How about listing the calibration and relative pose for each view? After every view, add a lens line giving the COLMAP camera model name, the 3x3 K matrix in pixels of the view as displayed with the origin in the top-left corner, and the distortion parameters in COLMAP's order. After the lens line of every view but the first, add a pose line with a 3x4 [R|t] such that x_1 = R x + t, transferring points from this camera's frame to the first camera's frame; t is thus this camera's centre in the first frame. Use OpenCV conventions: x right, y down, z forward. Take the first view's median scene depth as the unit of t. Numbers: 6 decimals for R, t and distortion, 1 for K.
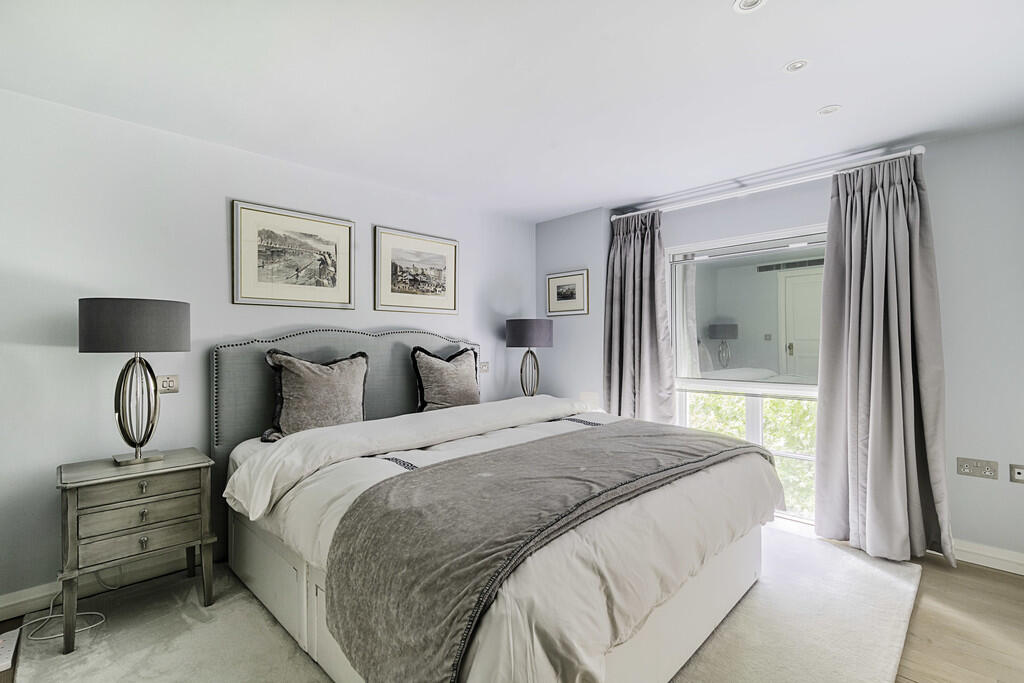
lens RADIAL K [[464.5, 0, 512.0], [0, 464.5, 341.5], [0, 0, 1]] dist [0.001292, -0.000326]
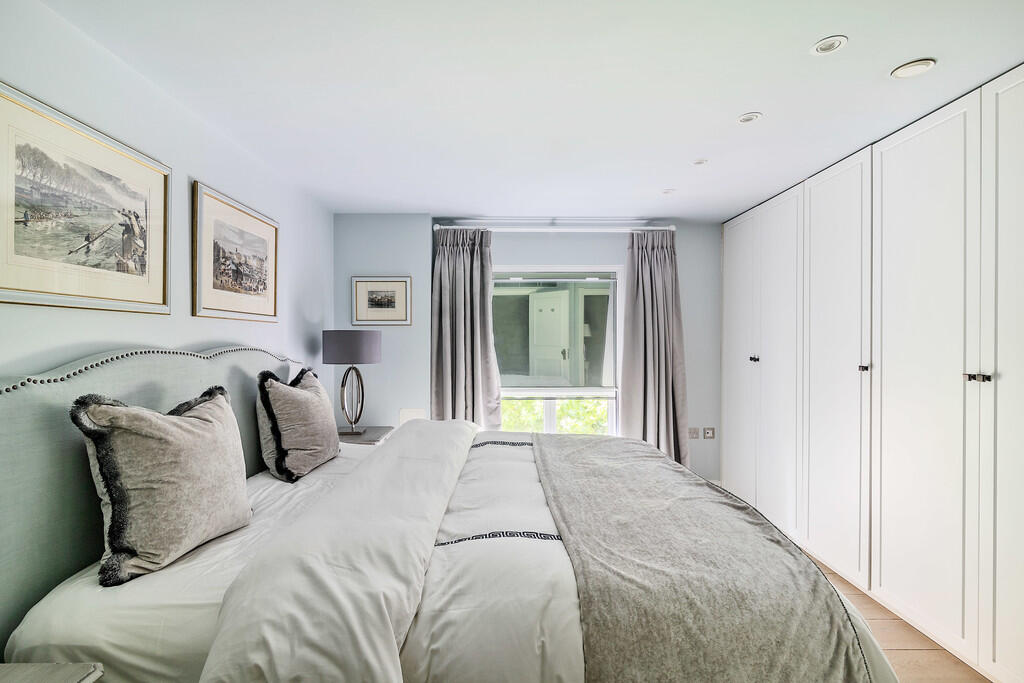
lens RADIAL K [[464.5, 0, 512.0], [0, 464.5, 341.5], [0, 0, 1]] dist [0.001292, -0.000326]
pose [[0.692077, 0.000124, 0.721824, -0.429459], [-0.002410, 0.999995, 0.002140, -0.033995], [-0.721820, -0.003221, 0.692074, 0.249719]]
